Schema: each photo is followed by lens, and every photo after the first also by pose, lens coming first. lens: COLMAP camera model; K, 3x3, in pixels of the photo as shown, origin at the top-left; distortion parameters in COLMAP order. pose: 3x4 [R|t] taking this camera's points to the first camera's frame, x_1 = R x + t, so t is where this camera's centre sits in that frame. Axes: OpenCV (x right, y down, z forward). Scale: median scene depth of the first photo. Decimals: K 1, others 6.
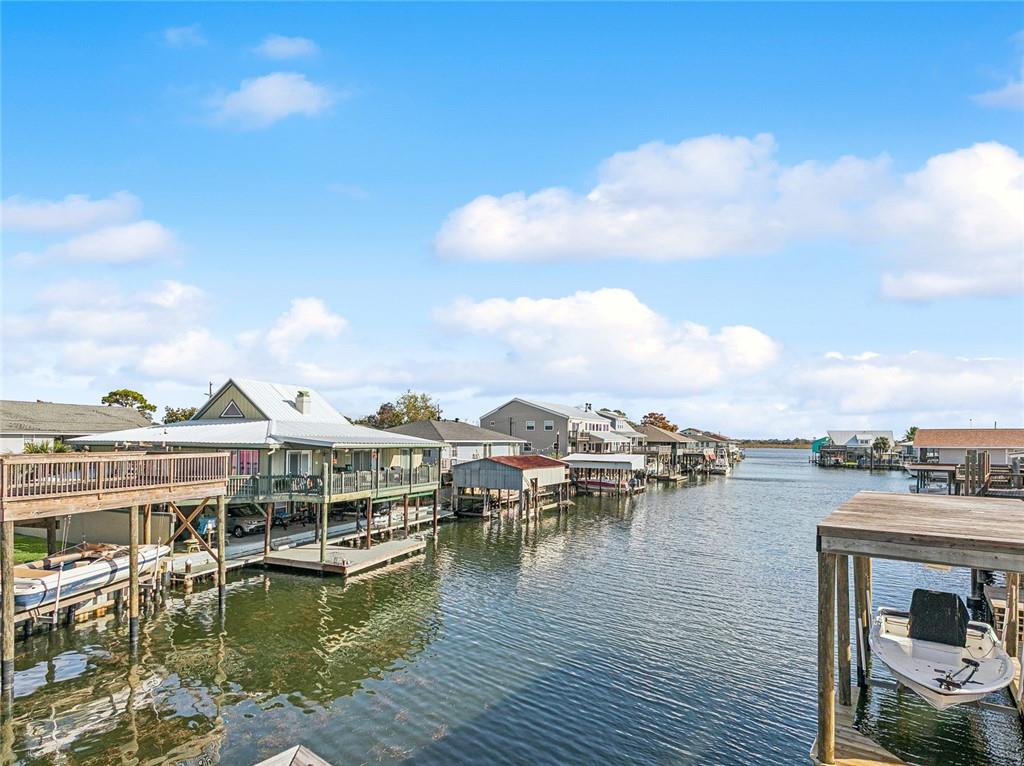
lens RADIAL K [[503.0, 0, 511.1], [0, 503.0, 419.0], [0, 0, 1]] dist [-0.001629, -0.000006]
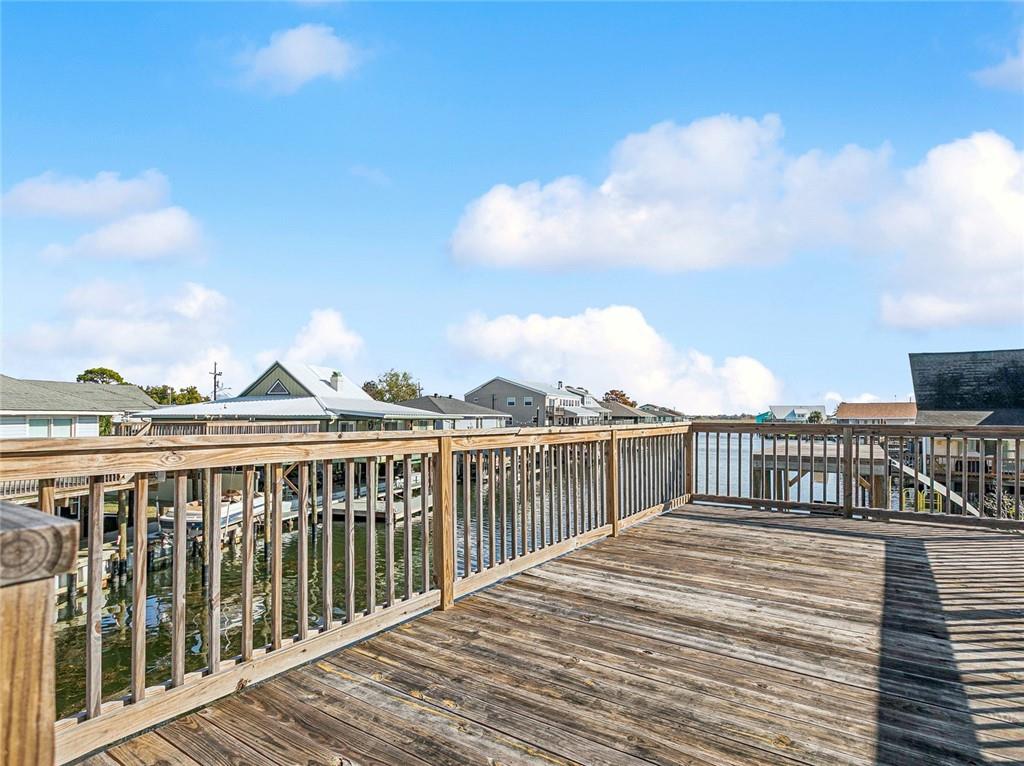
lens RADIAL K [[550.0, 0, 512.0], [0, 550.0, 383.0], [0, 0, 1]] dist [-0.001825, 0.000927]
pose [[0.993679, -0.001050, 0.112252, -0.095566], [0.003920, 0.999671, -0.025355, 0.003031], [-0.112188, 0.025635, 0.993356, -0.197487]]
